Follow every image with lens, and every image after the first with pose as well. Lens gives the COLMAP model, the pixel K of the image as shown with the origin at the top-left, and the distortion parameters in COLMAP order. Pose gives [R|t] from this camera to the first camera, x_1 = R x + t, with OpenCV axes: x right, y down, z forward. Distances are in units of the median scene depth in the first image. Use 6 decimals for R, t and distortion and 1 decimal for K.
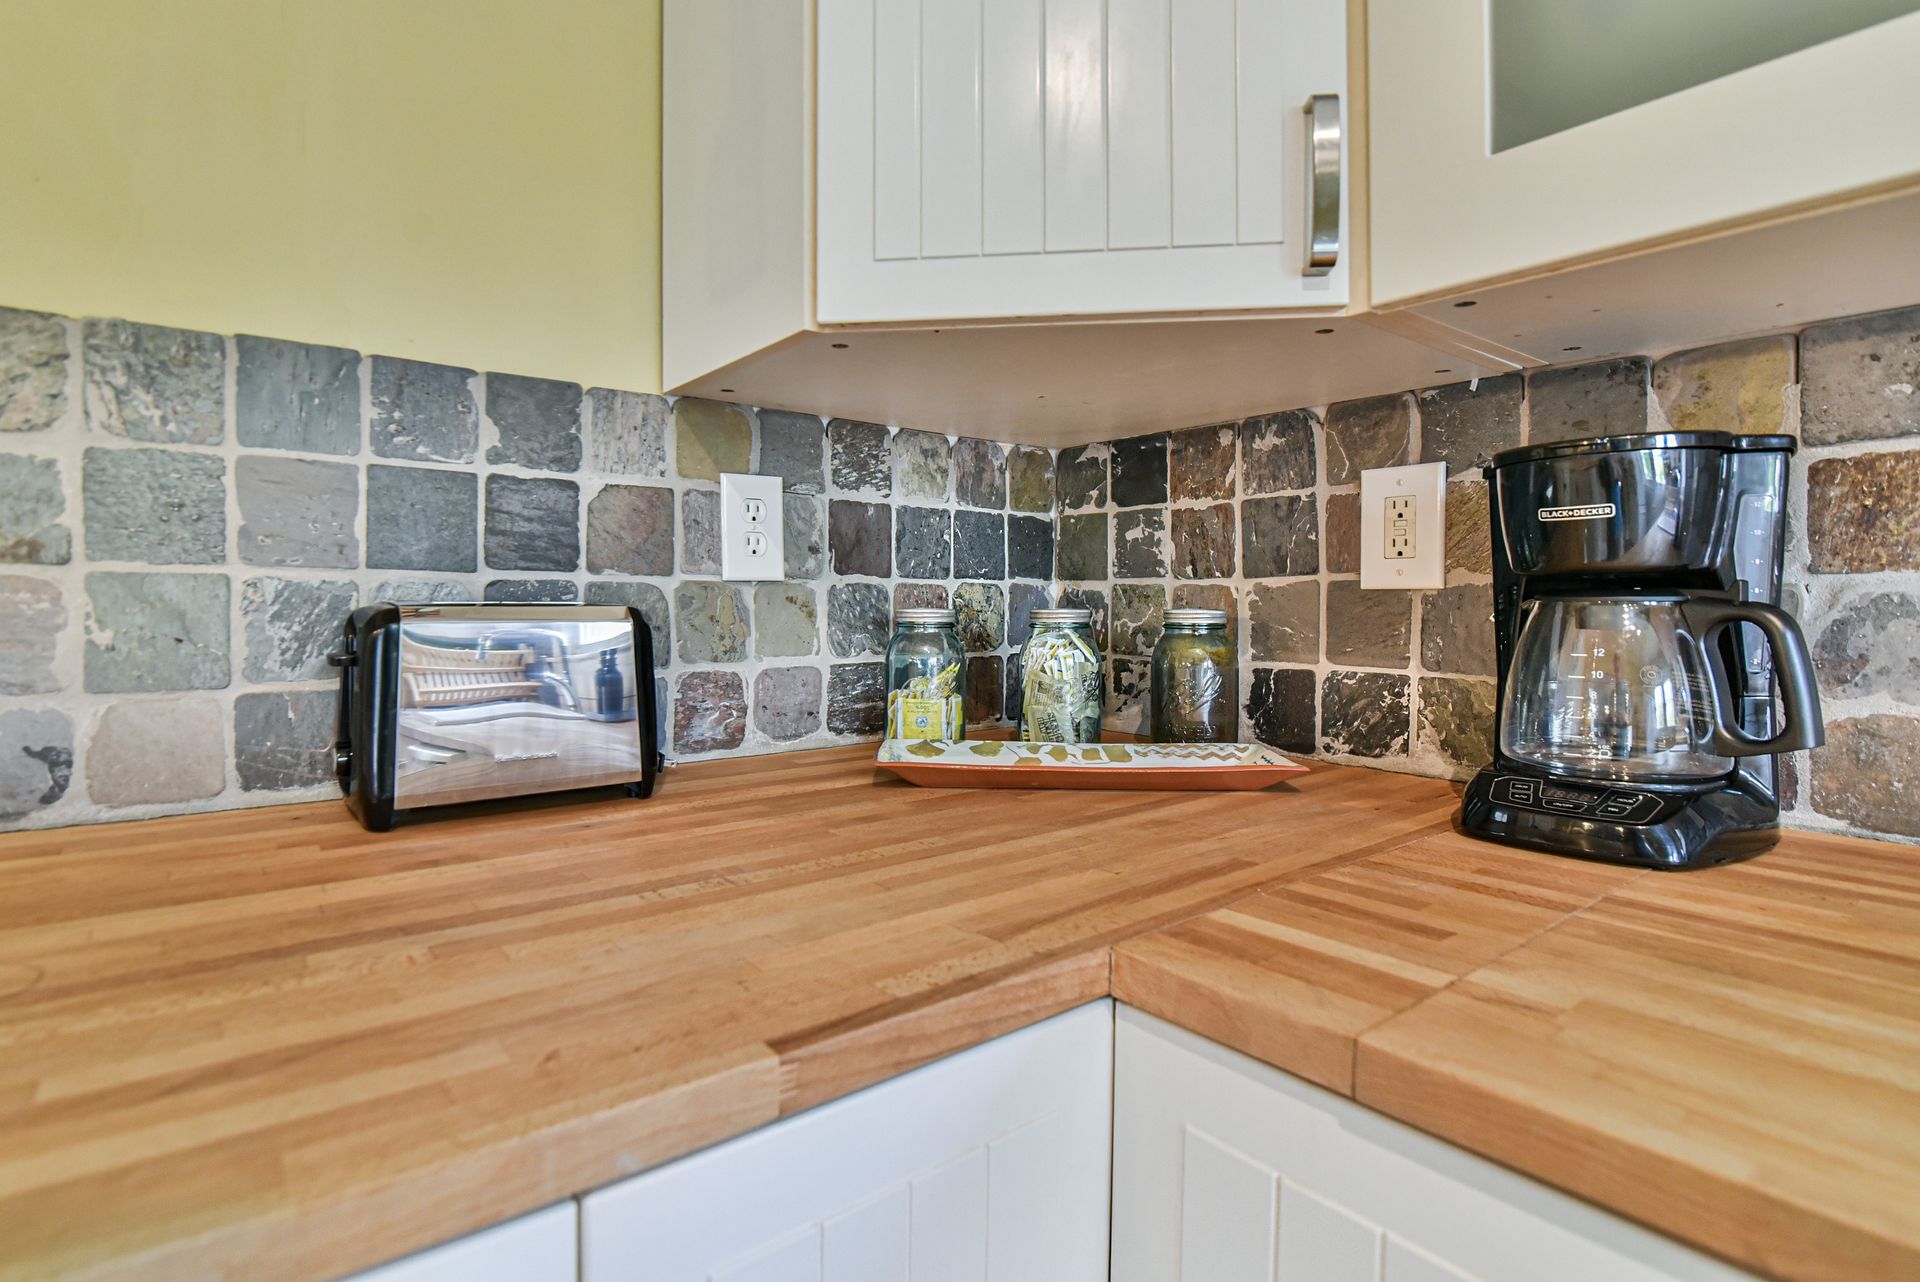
lens RADIAL K [[888.9, 0, 972.3], [0, 888.9, 607.4], [0, 0, 1]] dist [-0.026299, 0.004348]
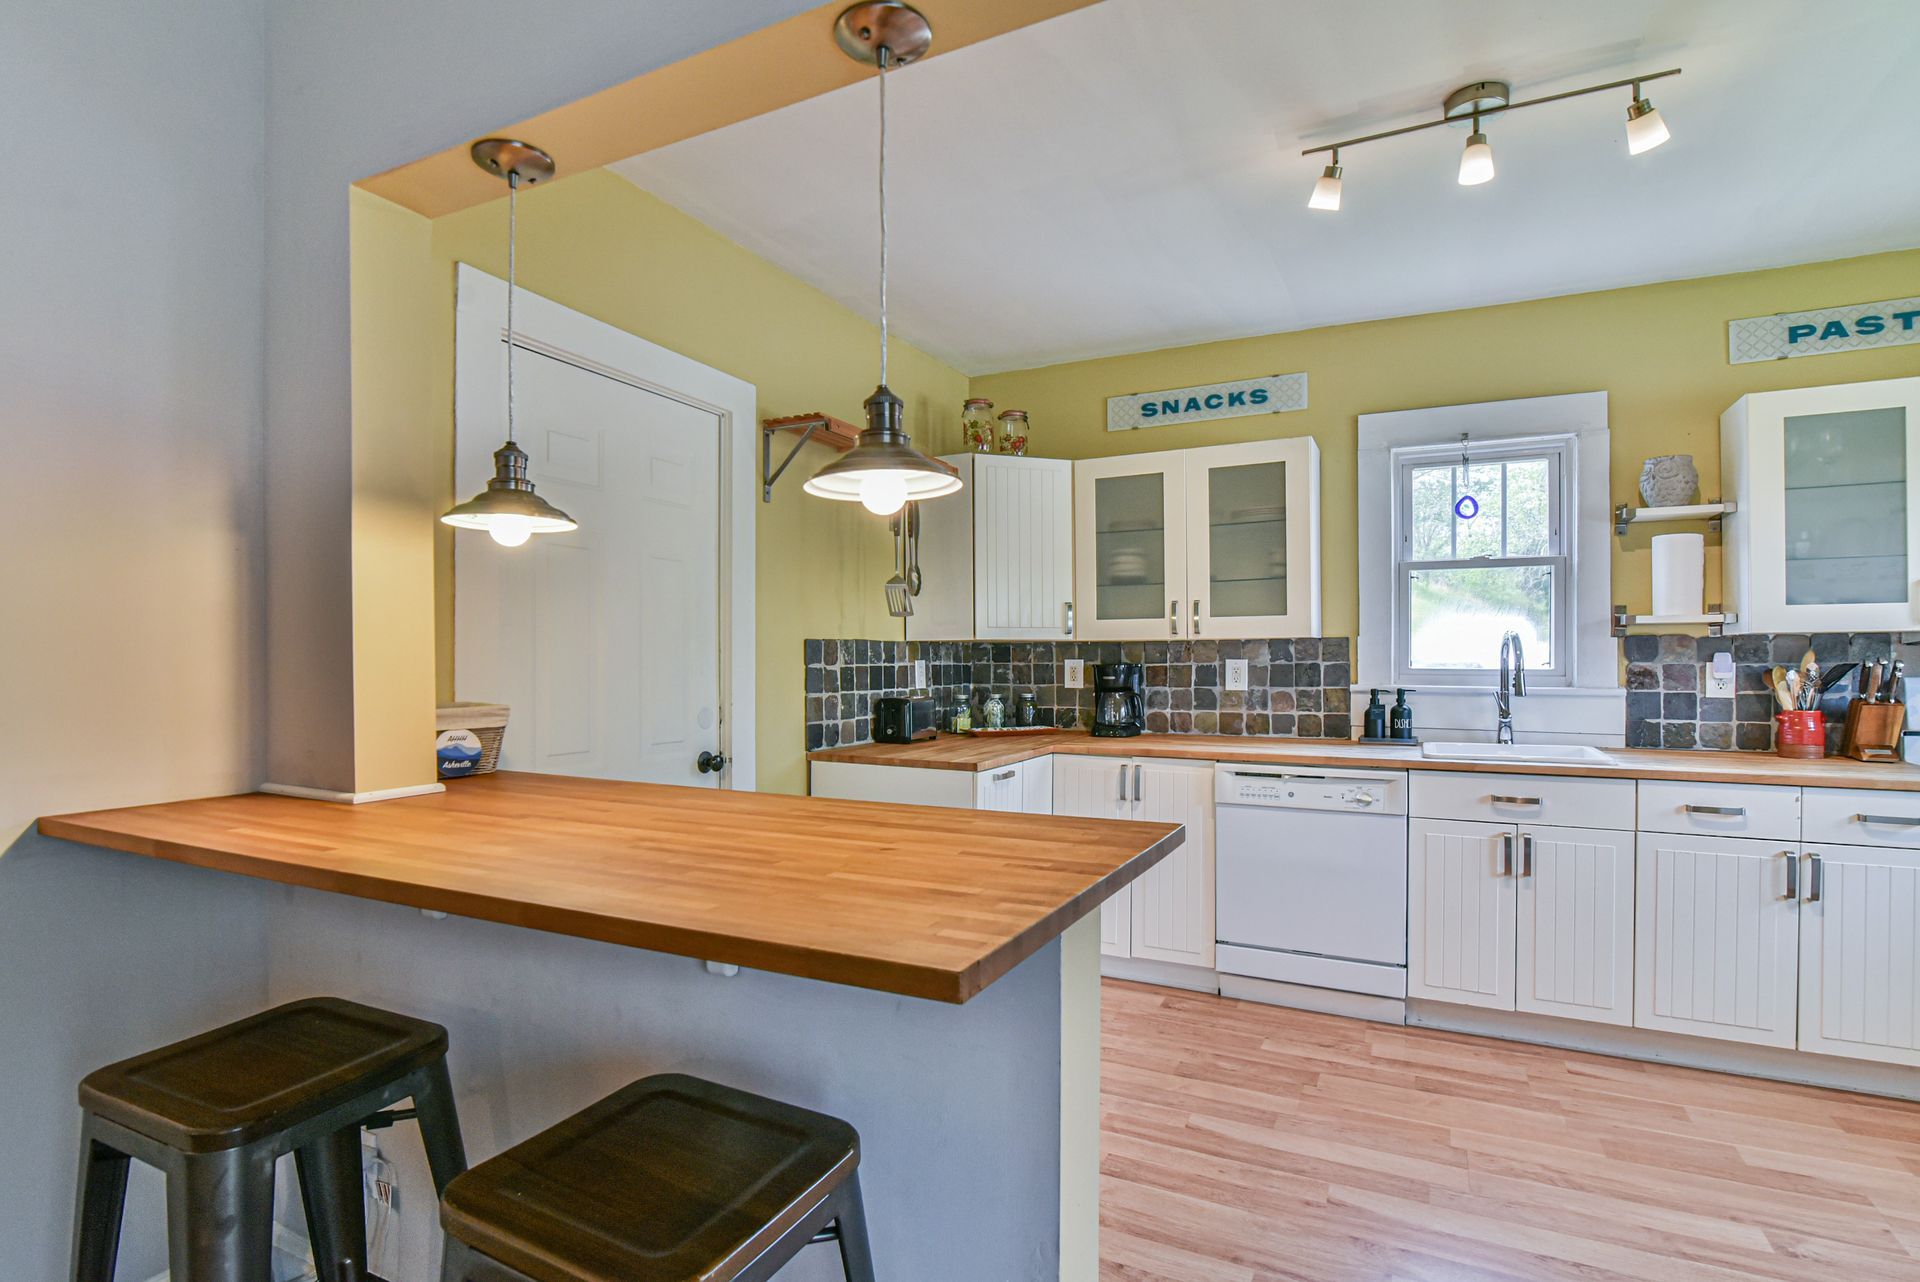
lens RADIAL K [[991.3, 0, 829.1], [0, 991.3, 660.2], [0, 0, 1]] dist [-0.023001, 0.001782]
pose [[0.953881, -0.013038, 0.299901, -1.882657], [0.013305, 0.999911, 0.001153, -0.160428], [-0.299890, 0.002891, 0.953969, -2.908745]]
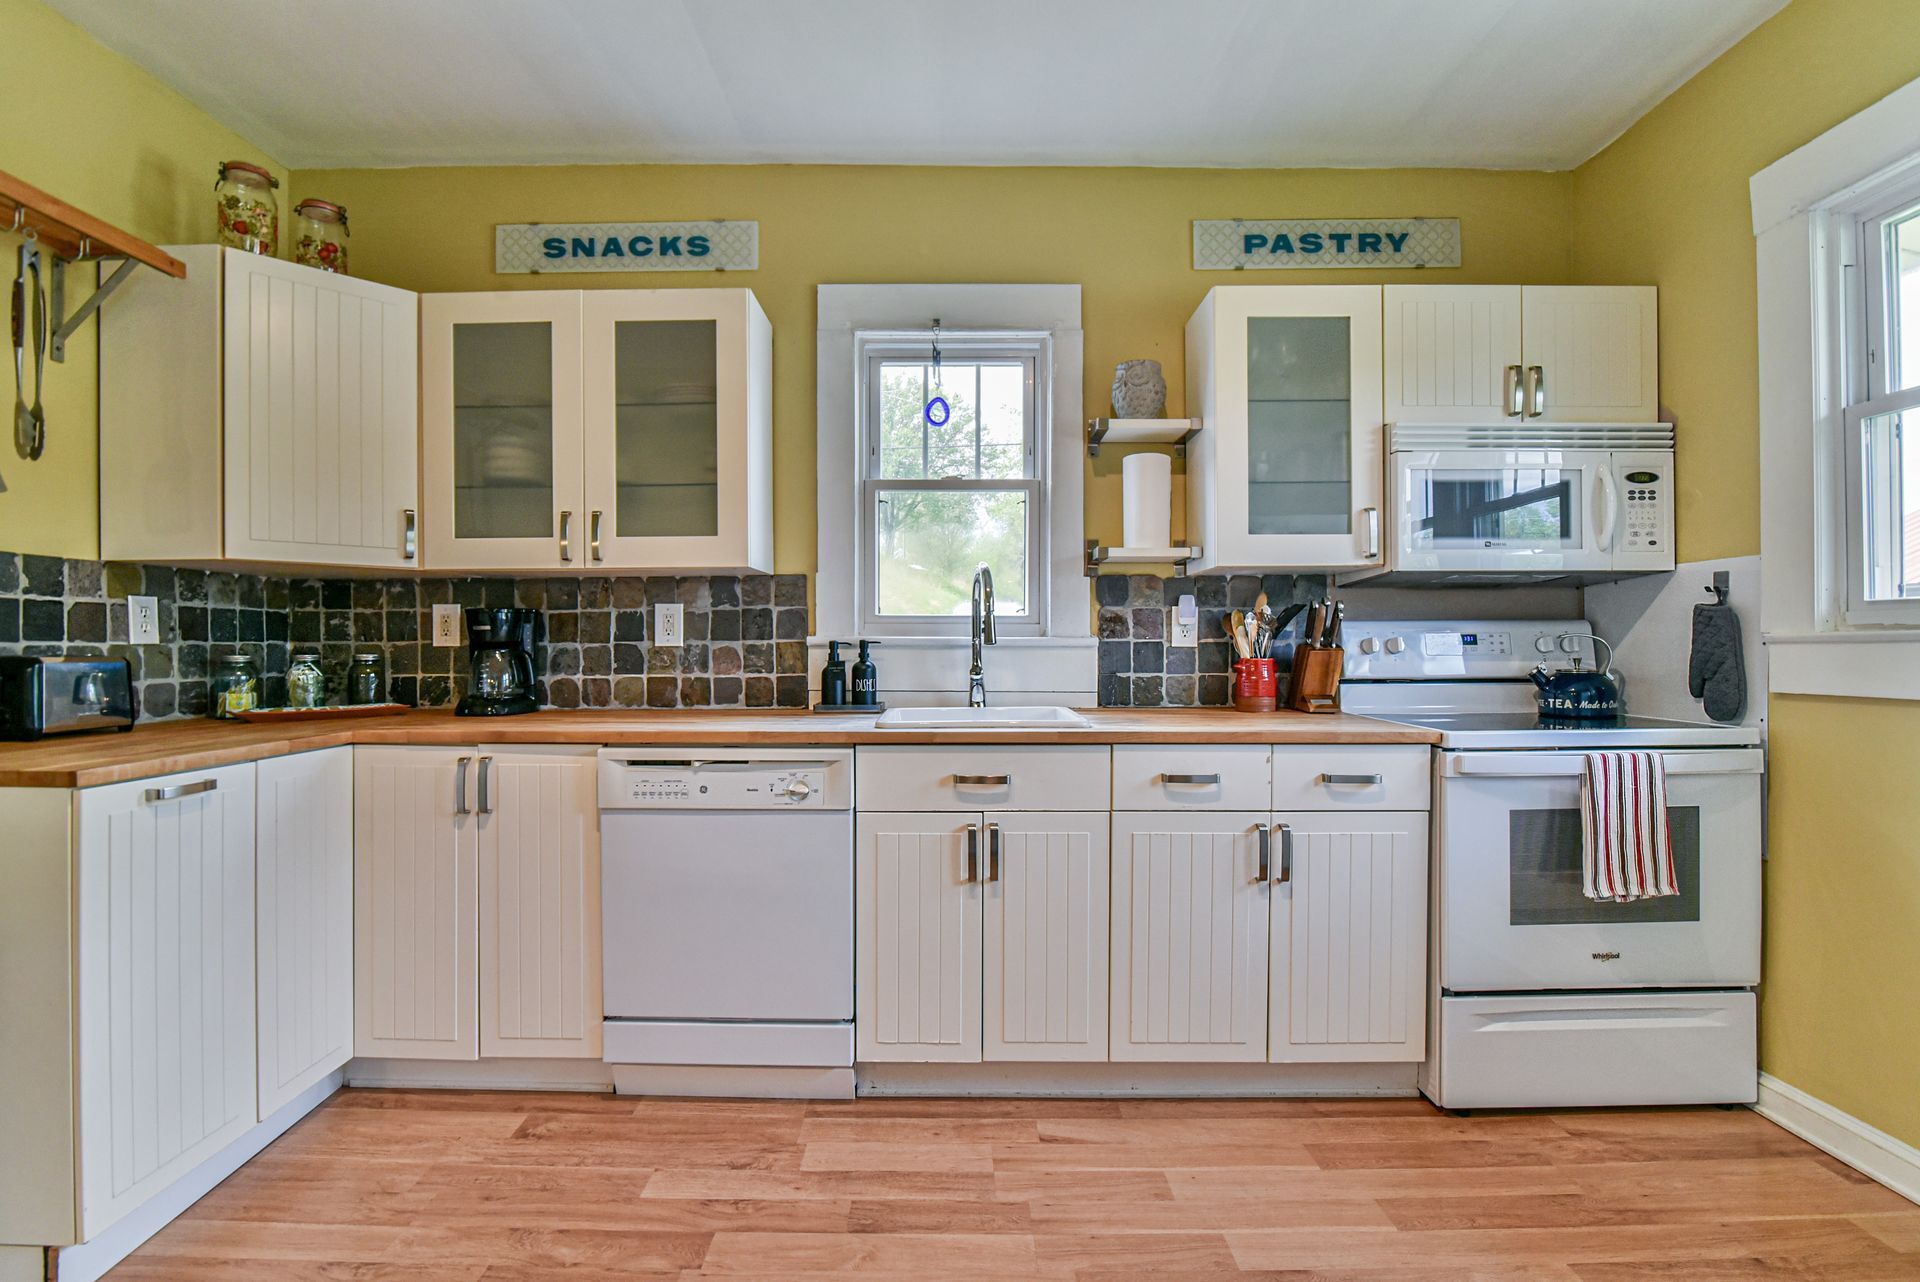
lens RADIAL K [[926.3, 0, 947.9], [0, 926.3, 650.3], [0, 0, 1]] dist [-0.030292, -0.000056]
pose [[0.670492, -0.010876, 0.741837, -0.585801], [0.010082, 0.999934, 0.005548, -0.007122], [-0.741848, 0.003759, 0.670557, -2.028114]]
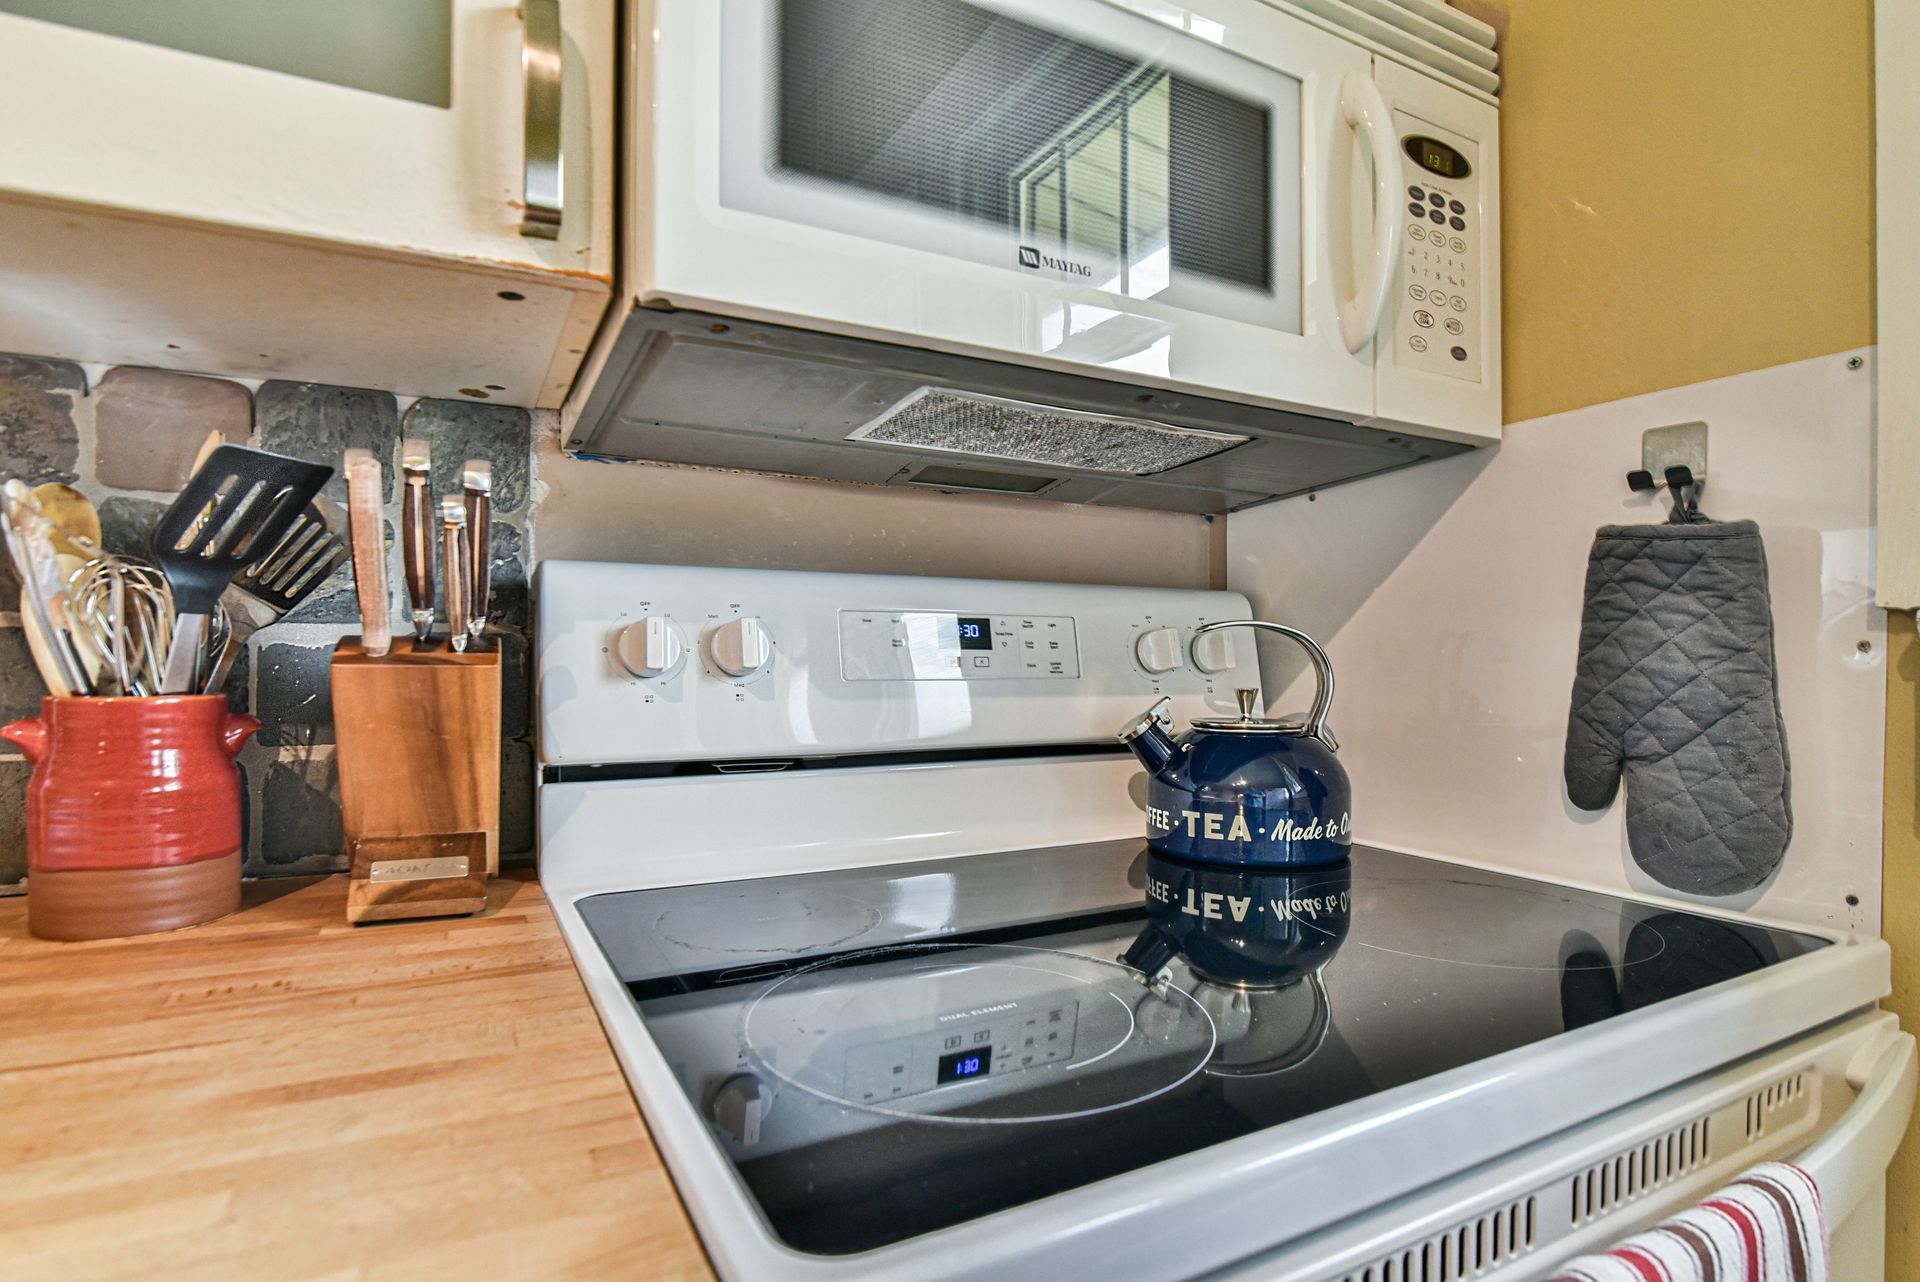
lens RADIAL K [[888.9, 0, 933.2], [0, 888.9, 668.7], [0, 0, 1]] dist [-0.026299, 0.004348]
pose [[0.274575, -0.015546, 0.961440, 1.458937], [-0.001775, 0.999859, 0.016674, 0.011477], [-0.961564, -0.006285, 0.274509, -1.584885]]
